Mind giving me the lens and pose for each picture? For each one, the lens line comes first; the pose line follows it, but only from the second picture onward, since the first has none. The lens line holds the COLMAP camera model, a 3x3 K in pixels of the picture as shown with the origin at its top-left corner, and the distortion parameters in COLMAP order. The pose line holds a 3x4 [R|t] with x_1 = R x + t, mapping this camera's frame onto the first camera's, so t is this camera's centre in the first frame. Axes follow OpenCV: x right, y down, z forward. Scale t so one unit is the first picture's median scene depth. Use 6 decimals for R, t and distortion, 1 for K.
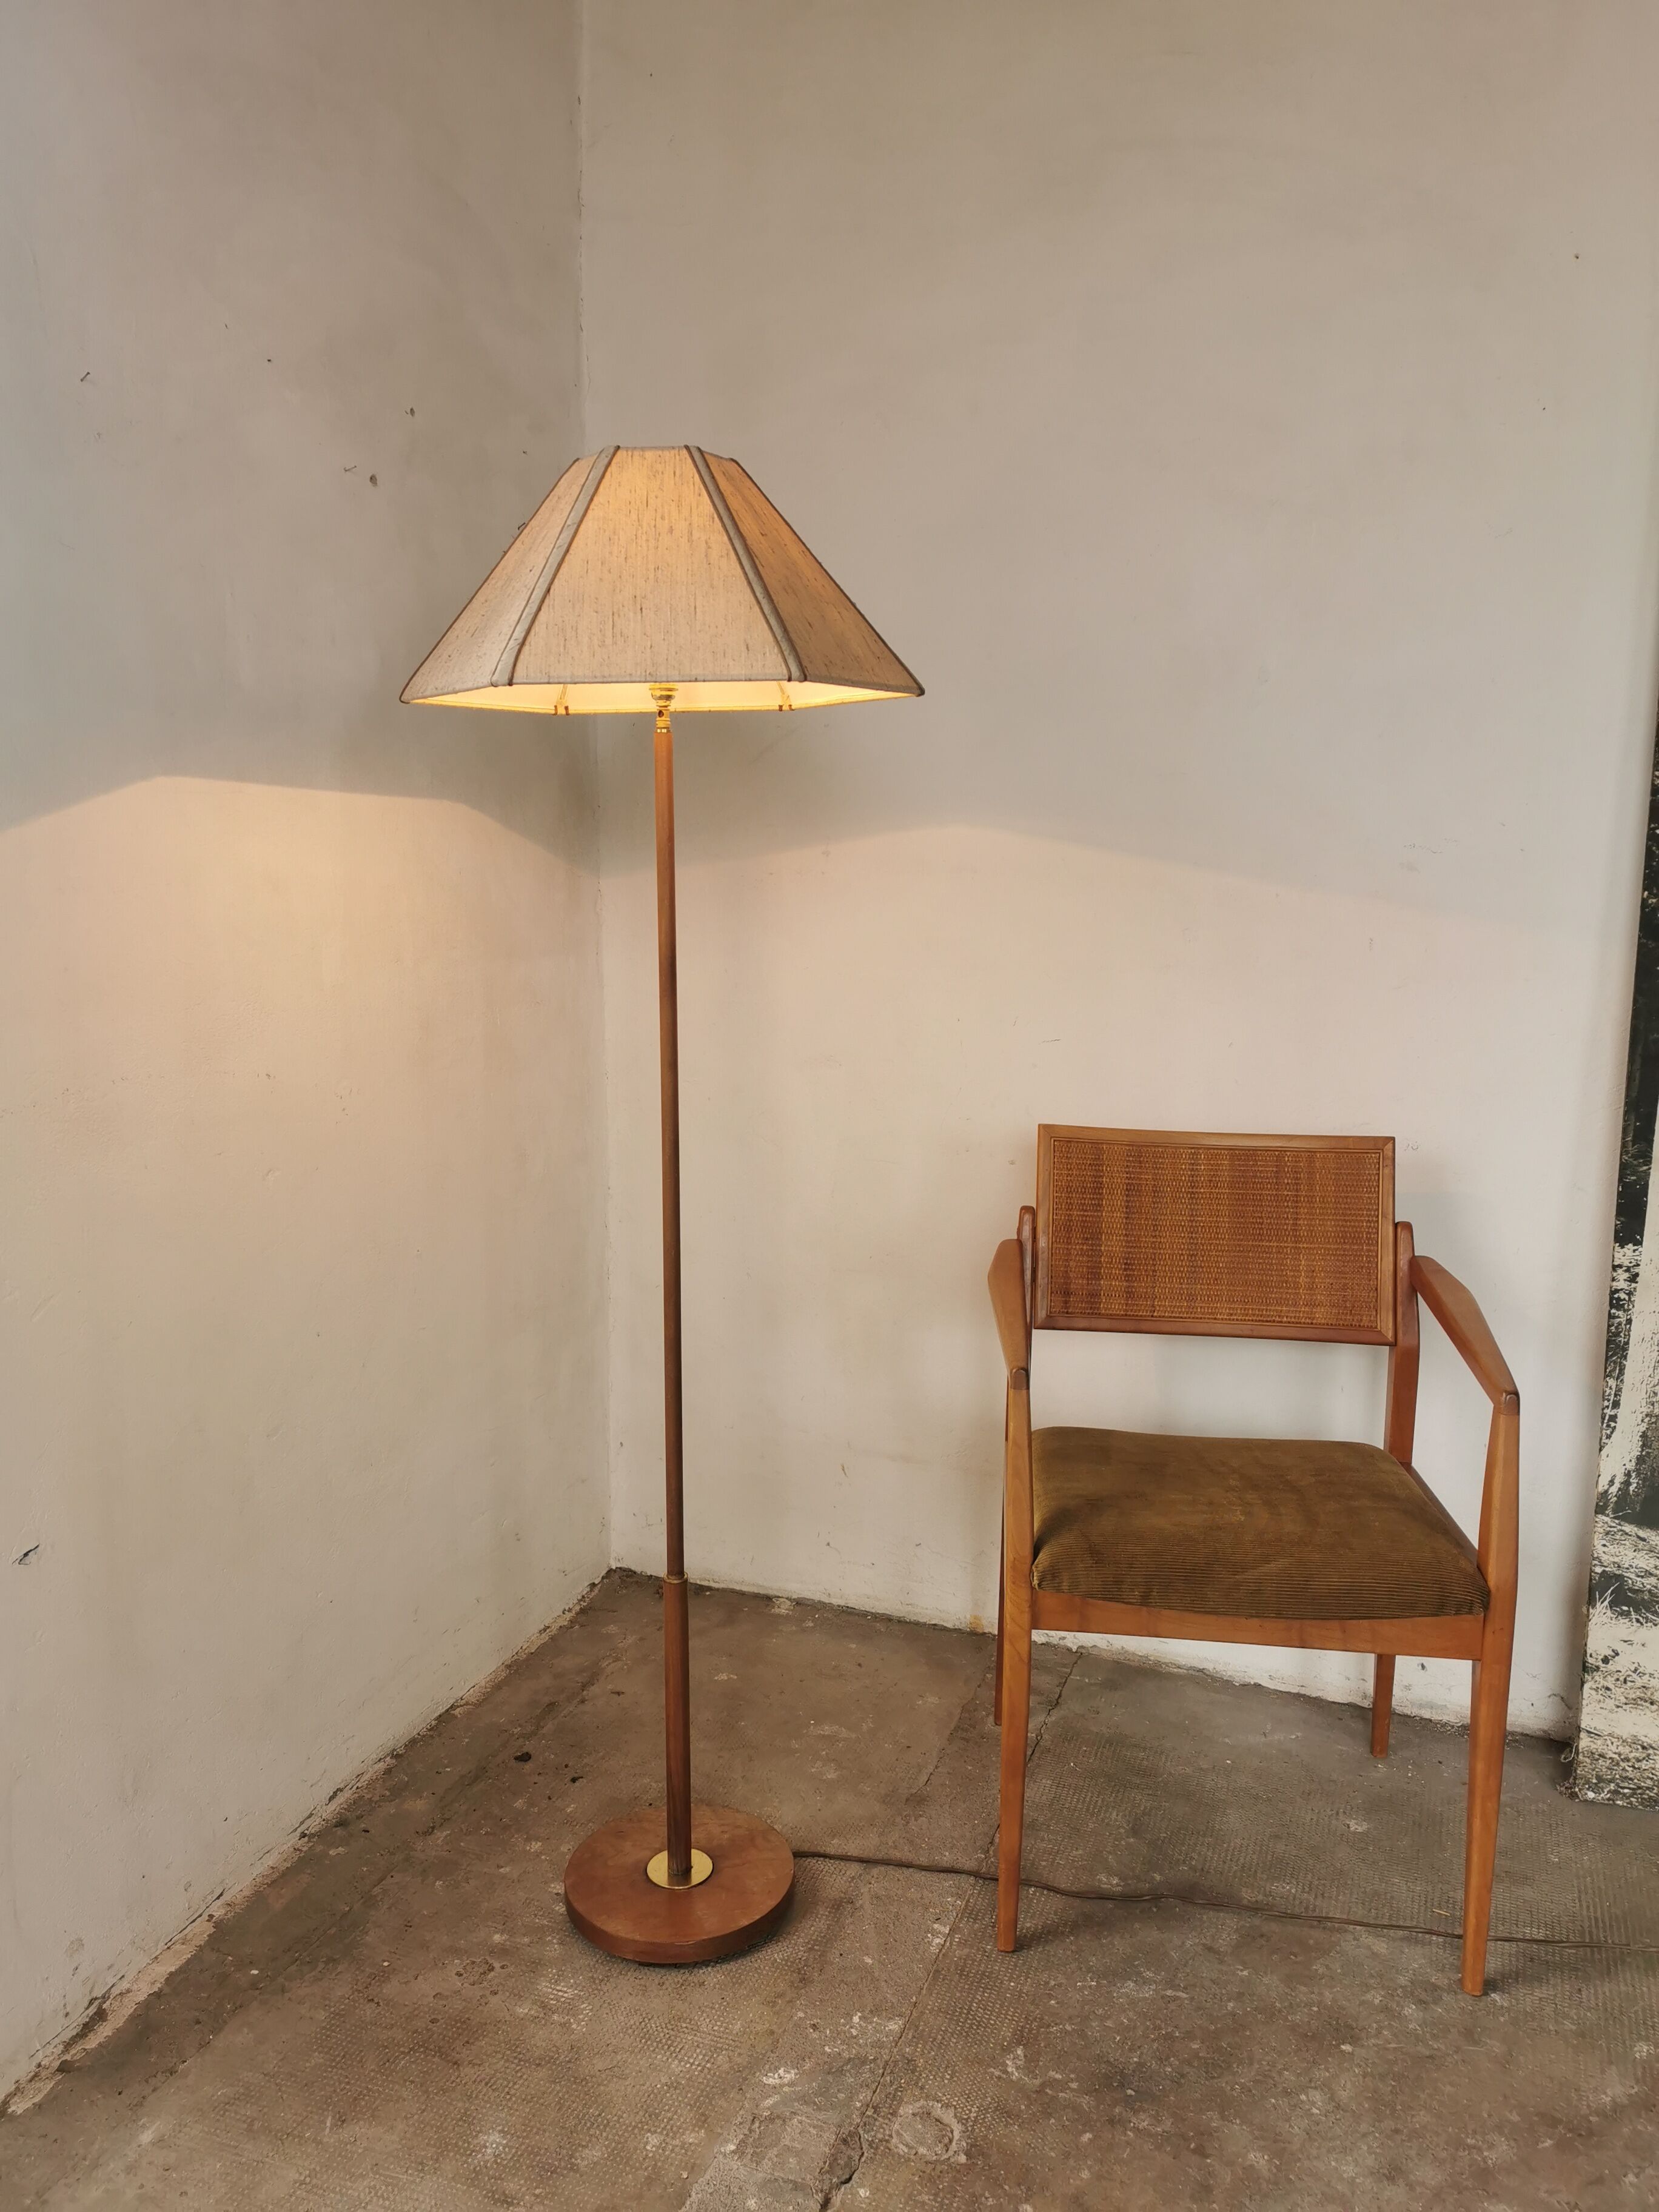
lens RADIAL K [[1692.8, 0, 839.7], [0, 1692.8, 1106.0], [0, 0, 1]] dist [0.065362, -0.098650]
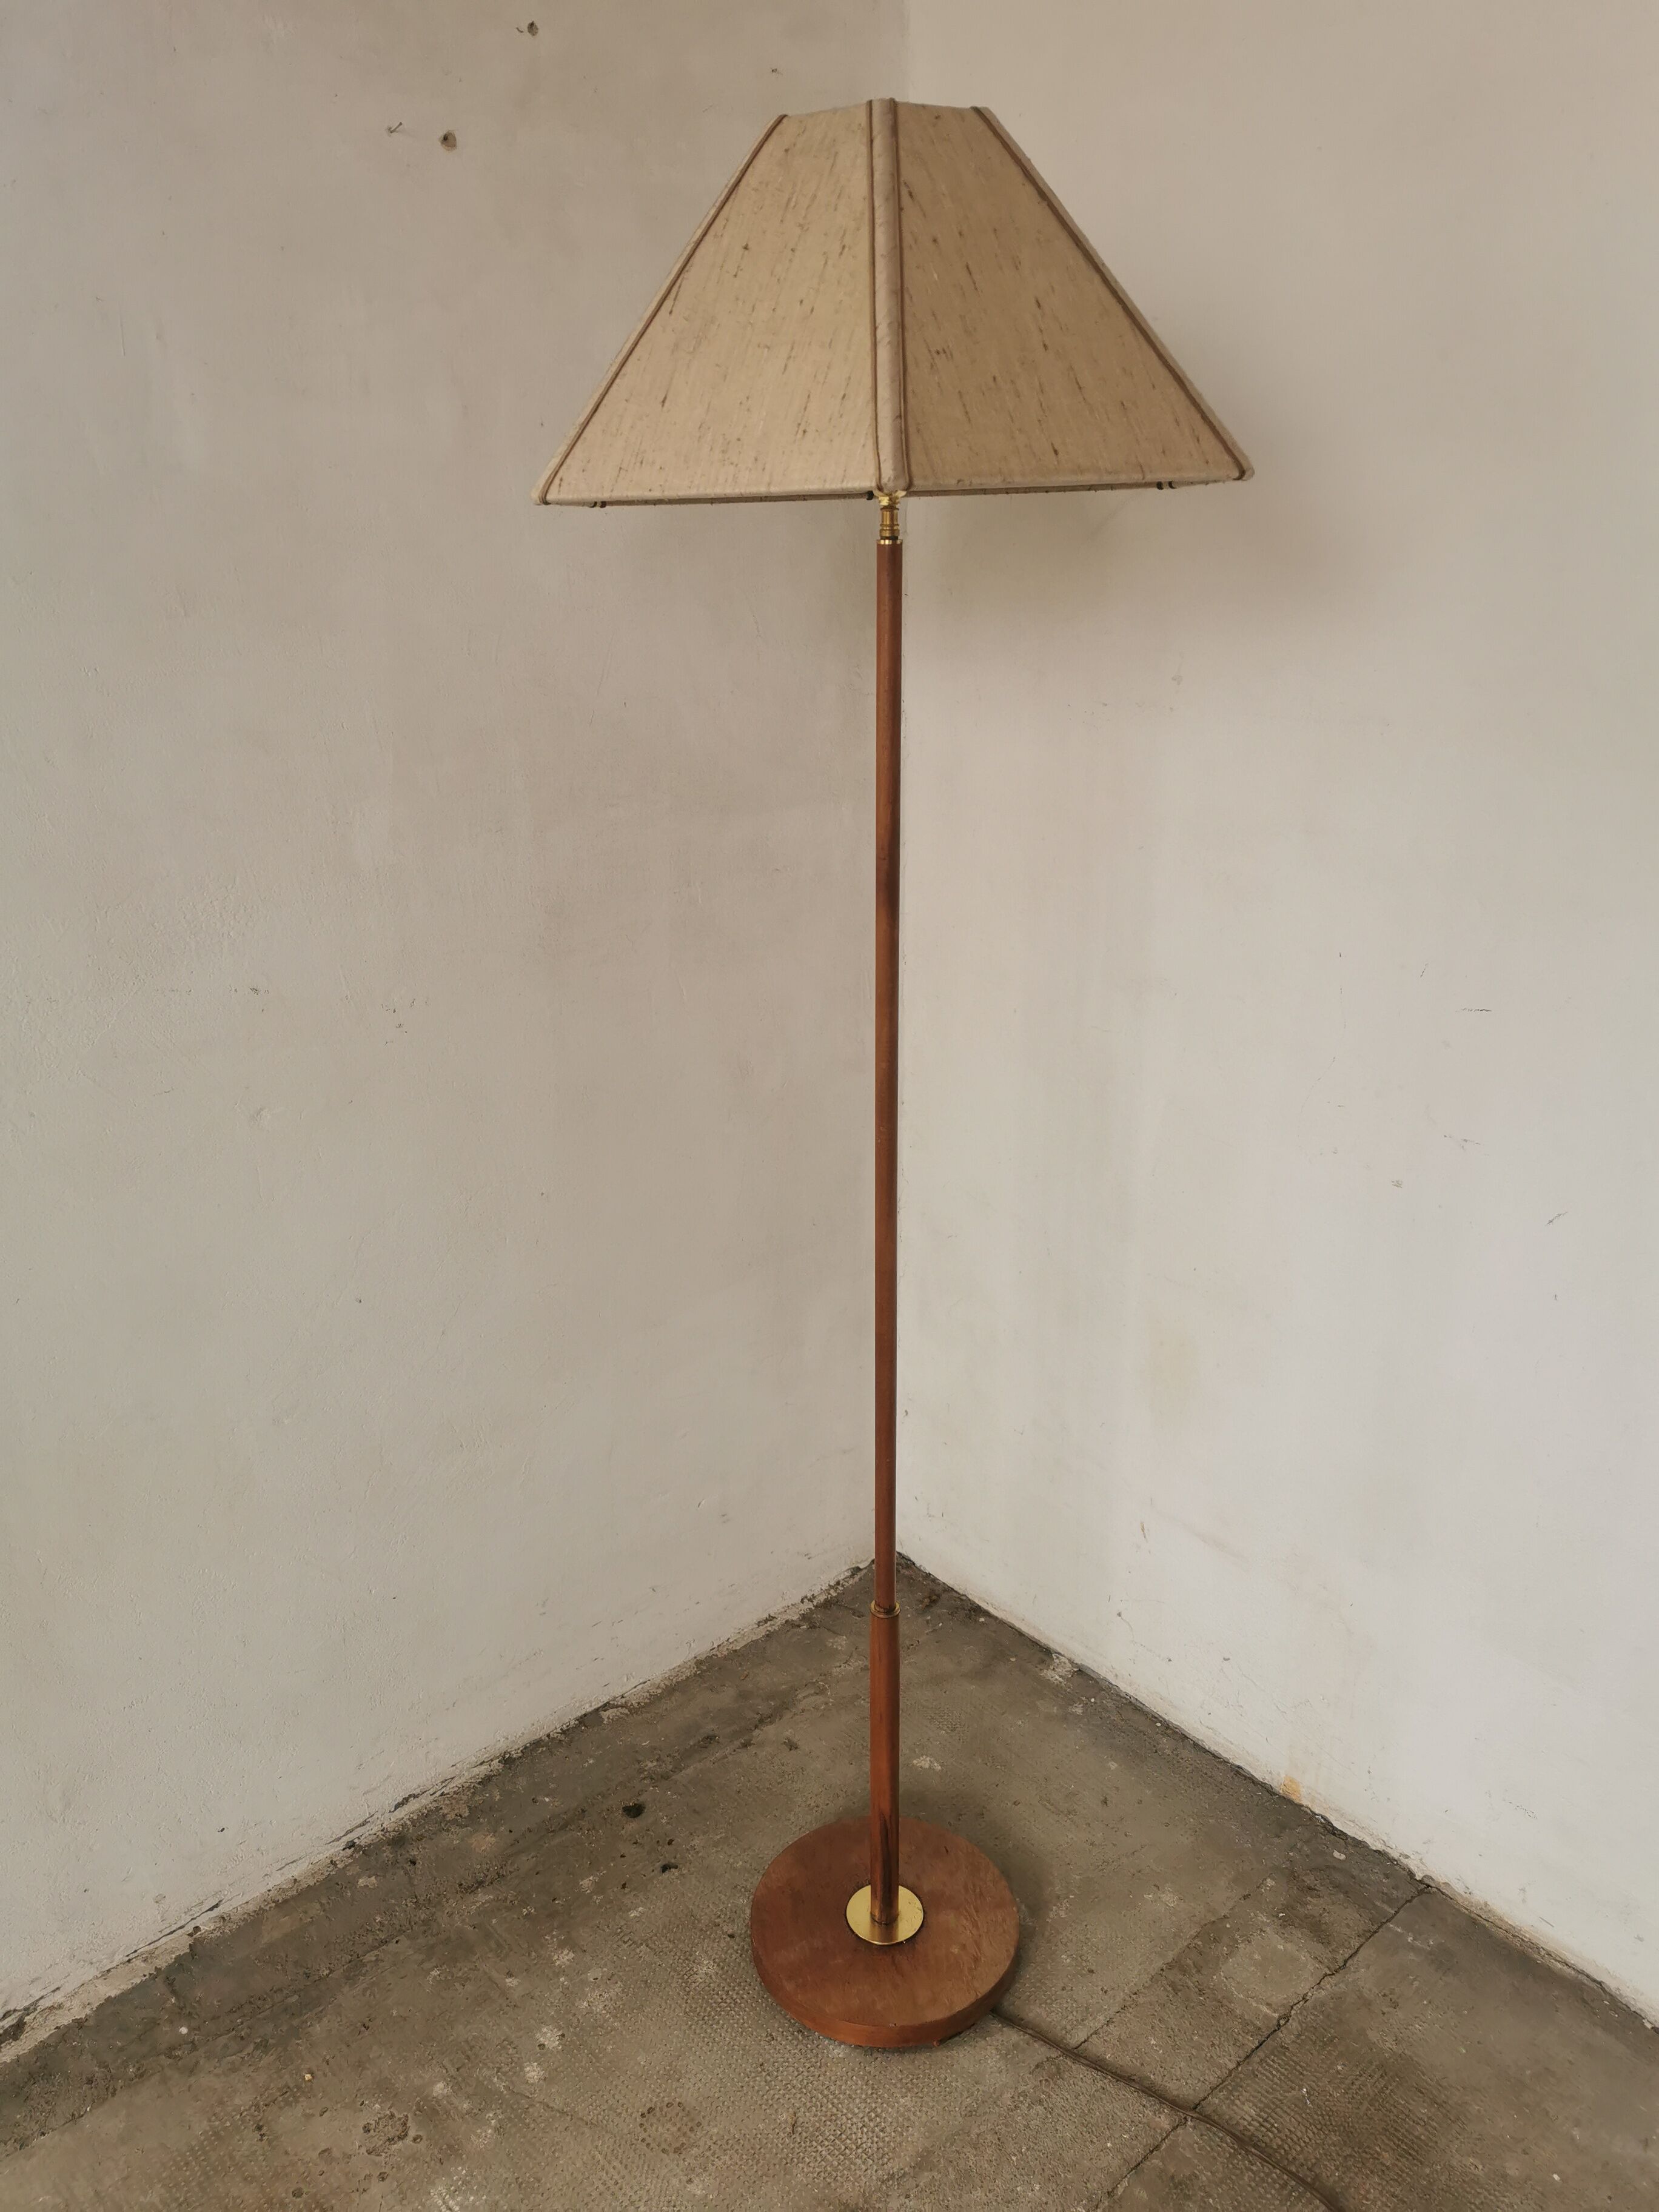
lens RADIAL K [[1692.8, 0, 827.2], [0, 1692.8, 1102.6], [0, 0, 1]] dist [0.065362, -0.098650]
pose [[0.885316, 0.147875, -0.440850, 0.218154], [-0.070538, 0.979822, 0.187009, -0.116886], [0.459609, -0.134465, 0.877883, 0.384545]]
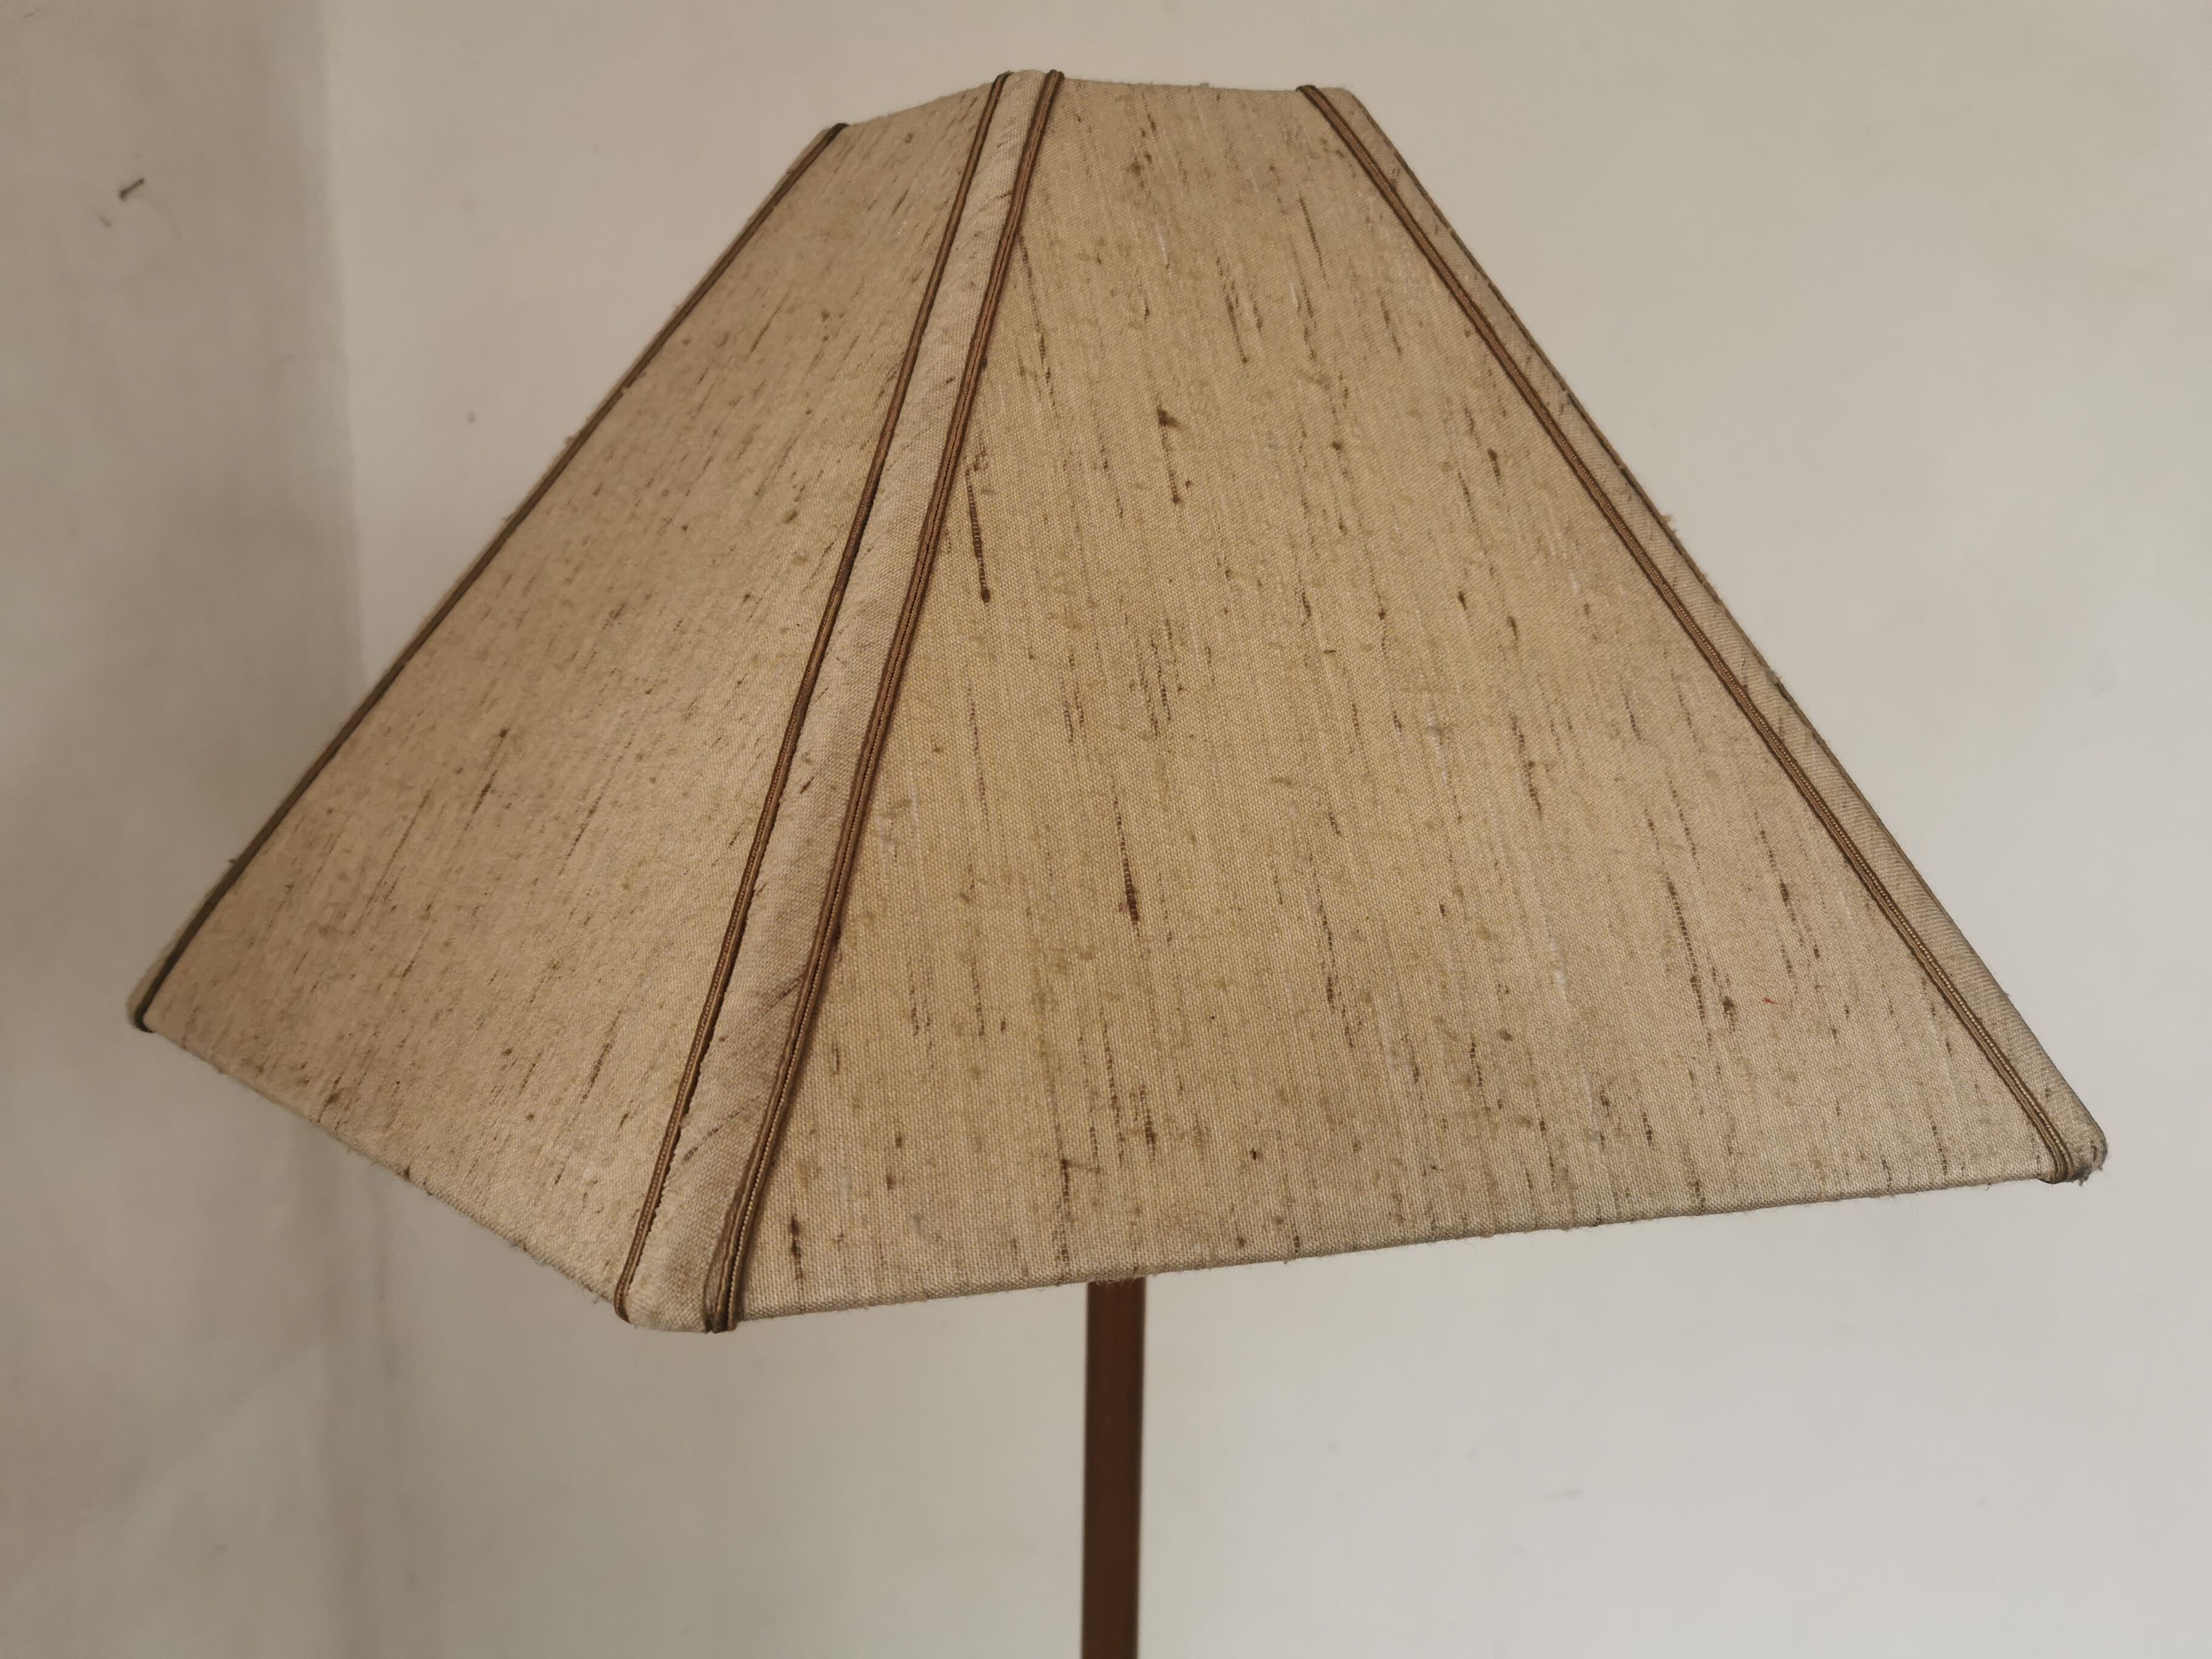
lens RADIAL K [[1692.8, 0, 1101.0], [0, 1692.8, 866.5], [0, 0, 1]] dist [0.065362, -0.098650]
pose [[0.955155, -0.032835, 0.294280, -0.123386], [0.039197, 0.999107, -0.015745, -0.223532], [-0.293501, 0.026574, 0.955589, 0.699426]]
